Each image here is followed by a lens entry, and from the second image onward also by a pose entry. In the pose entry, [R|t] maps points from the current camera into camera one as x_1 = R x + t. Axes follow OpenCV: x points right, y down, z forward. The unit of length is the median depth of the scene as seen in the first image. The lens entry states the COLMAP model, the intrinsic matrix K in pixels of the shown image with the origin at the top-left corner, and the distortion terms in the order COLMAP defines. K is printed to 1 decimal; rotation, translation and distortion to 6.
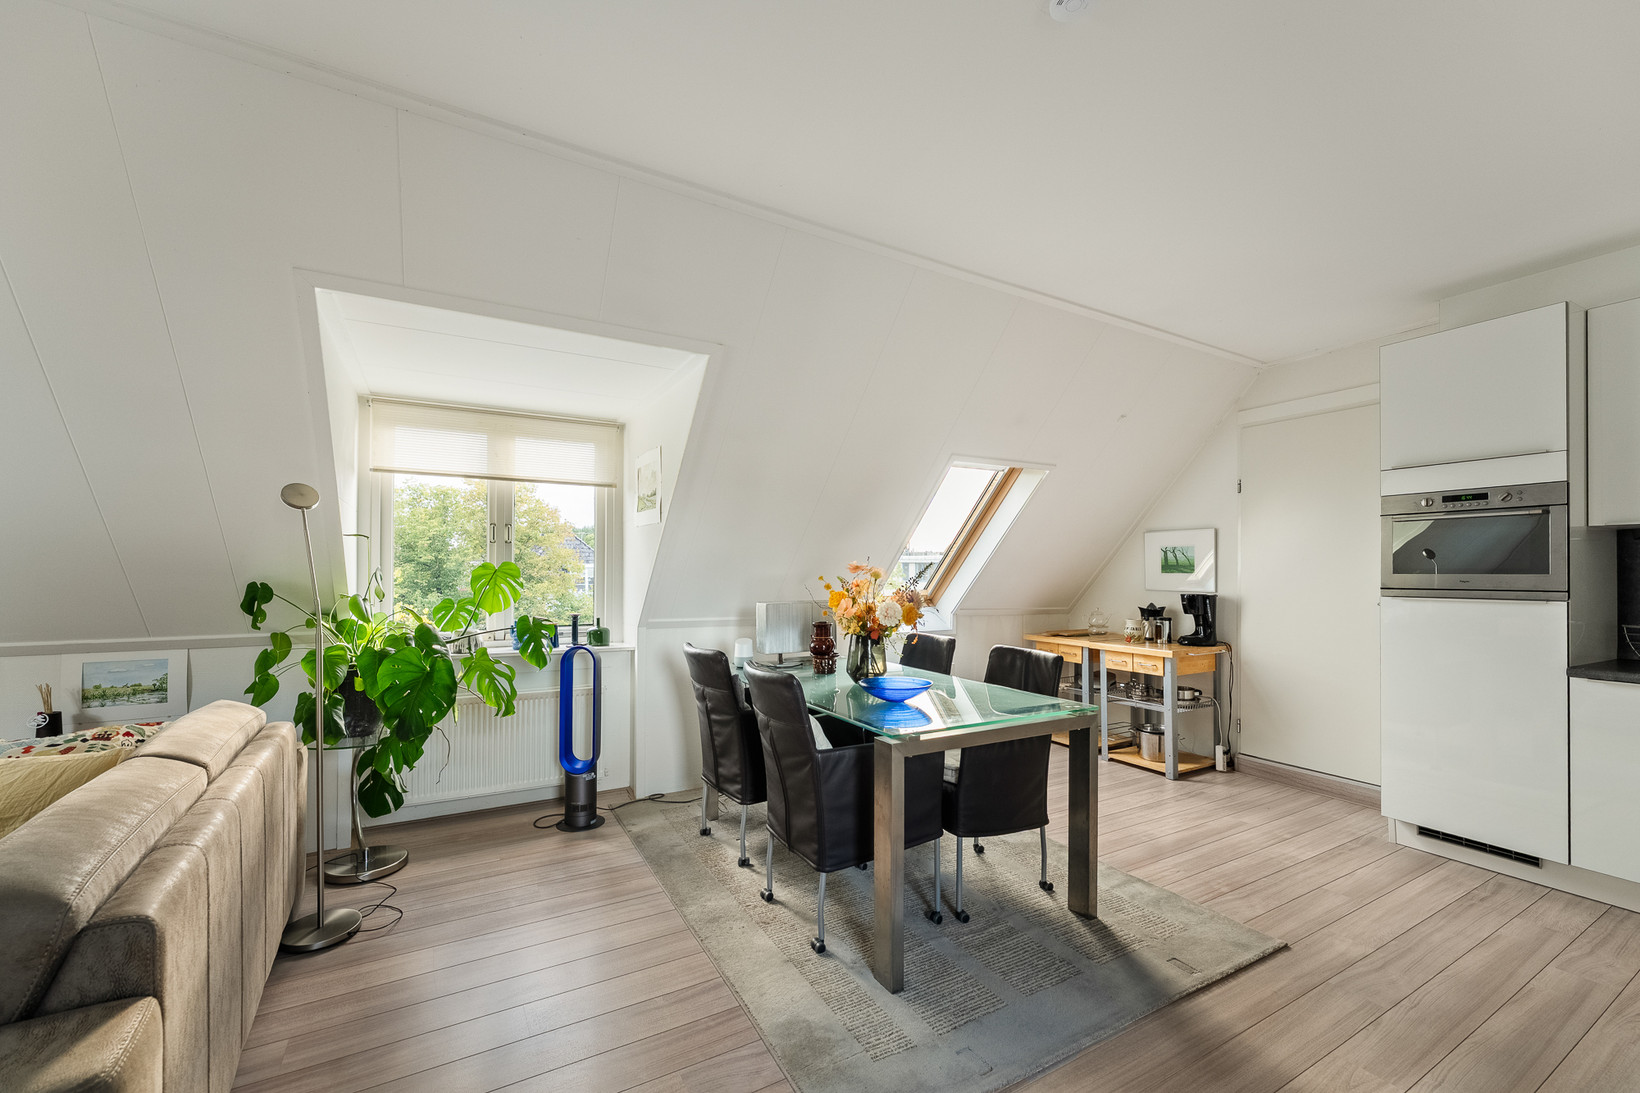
lens RADIAL K [[672.7, 0, 828.6], [0, 672.7, 570.1], [0, 0, 1]] dist [0.000888, 0.000188]
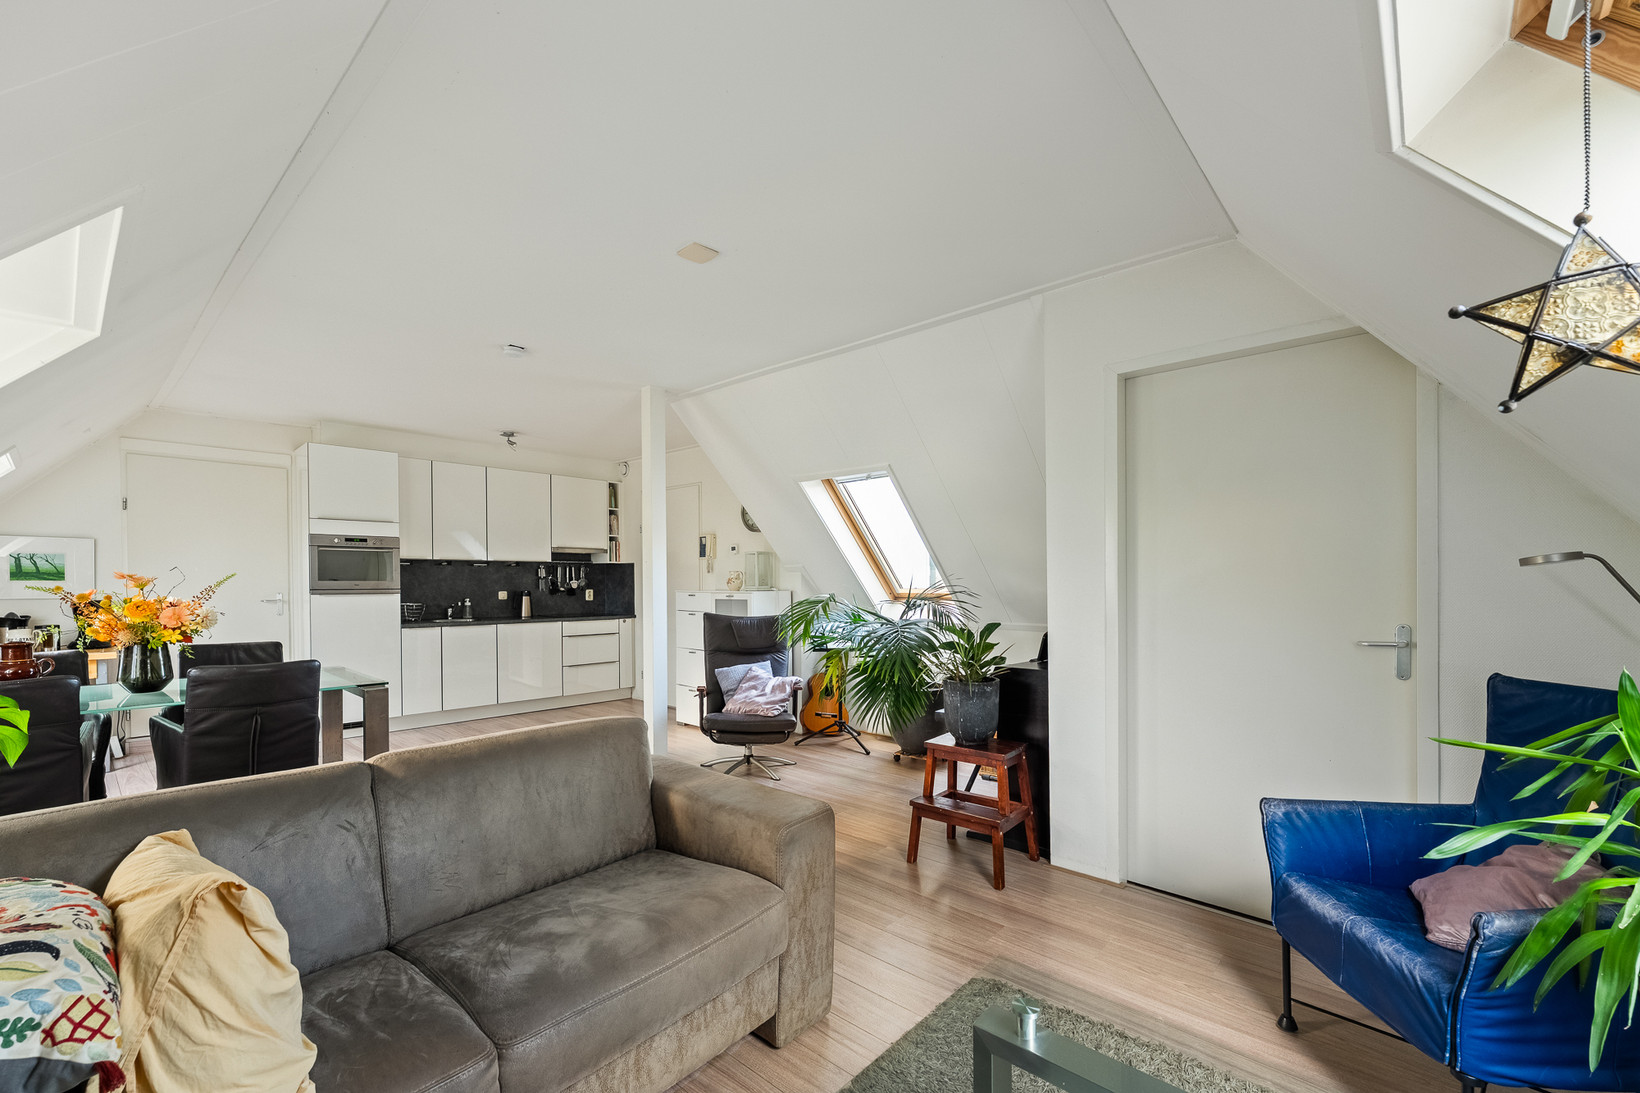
lens RADIAL K [[672.7, 0, 843.7], [0, 672.7, 596.5], [0, 0, 1]] dist [0.000888, 0.000188]
pose [[-0.332779, -0.017371, 0.942845, -1.265358], [0.000241, 0.999829, 0.018507, 0.015357], [-0.943005, 0.006386, -0.332718, 0.335605]]
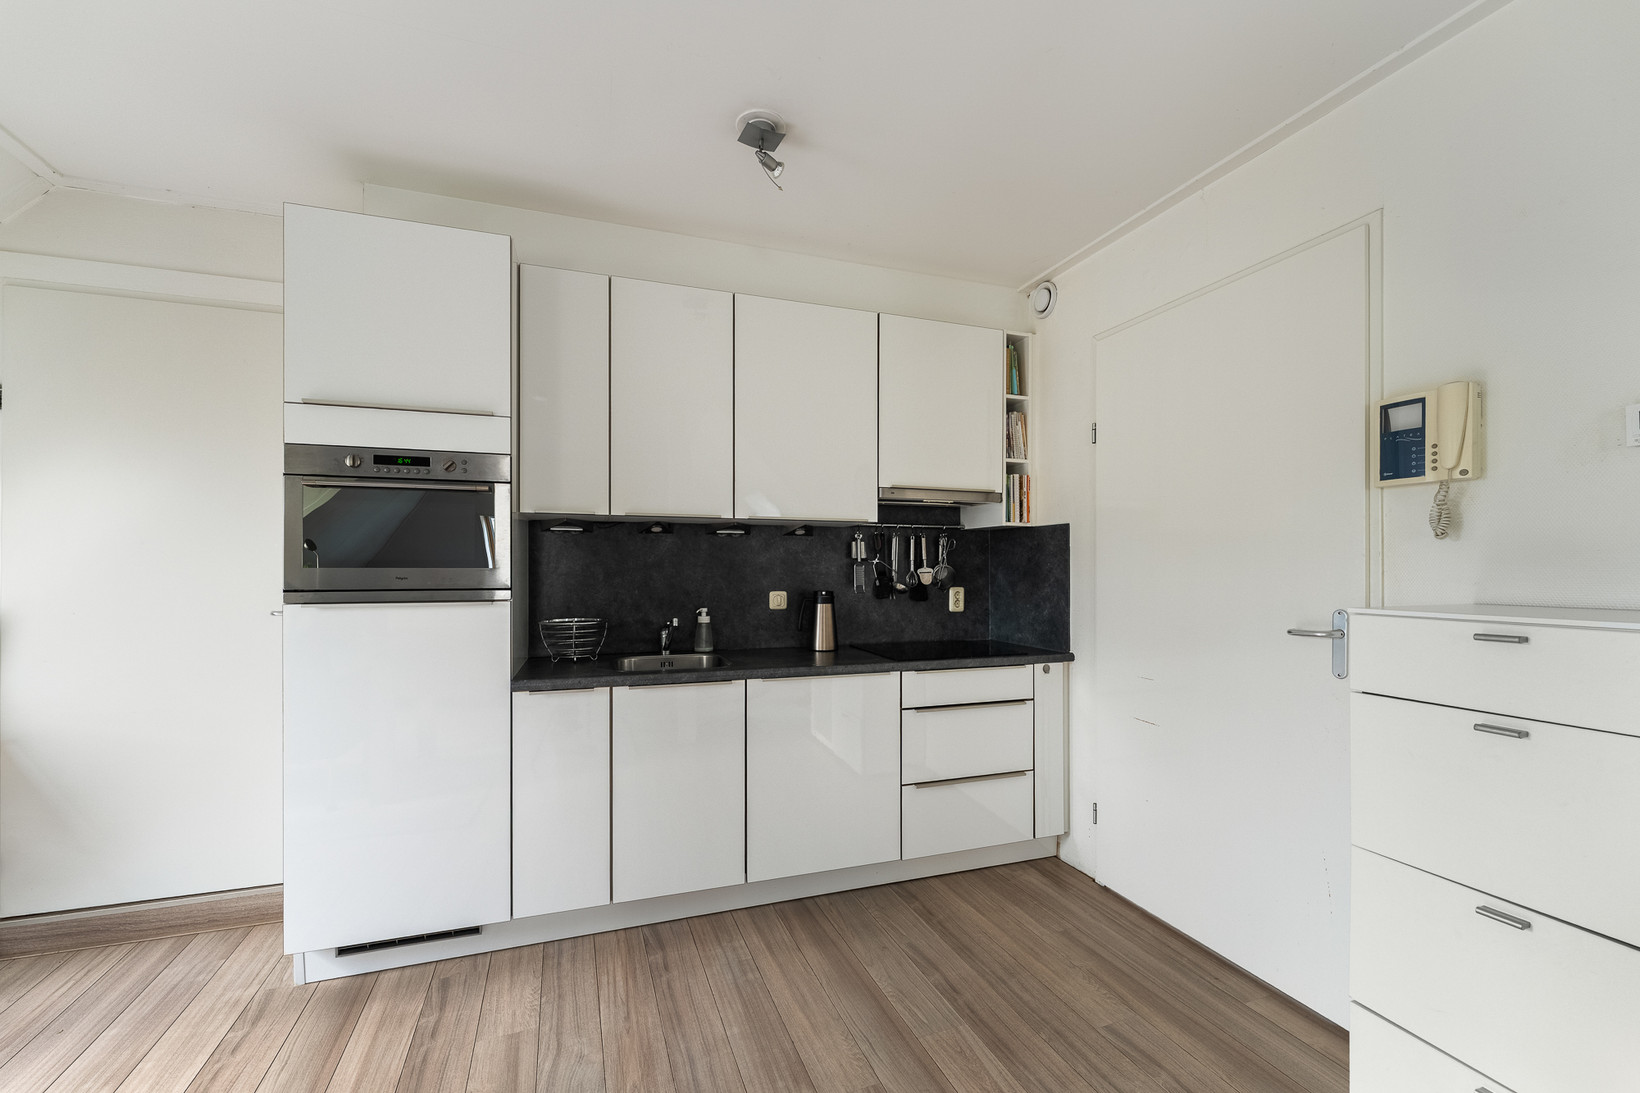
lens RADIAL K [[672.7, 0, 811.8], [0, 672.7, 569.0], [0, 0, 1]] dist [0.000888, 0.000188]
pose [[0.177017, 0.001208, 0.984207, 0.312988], [-0.003711, 0.999993, -0.000560, 0.006307], [-0.984201, -0.003553, 0.177020, 0.437297]]
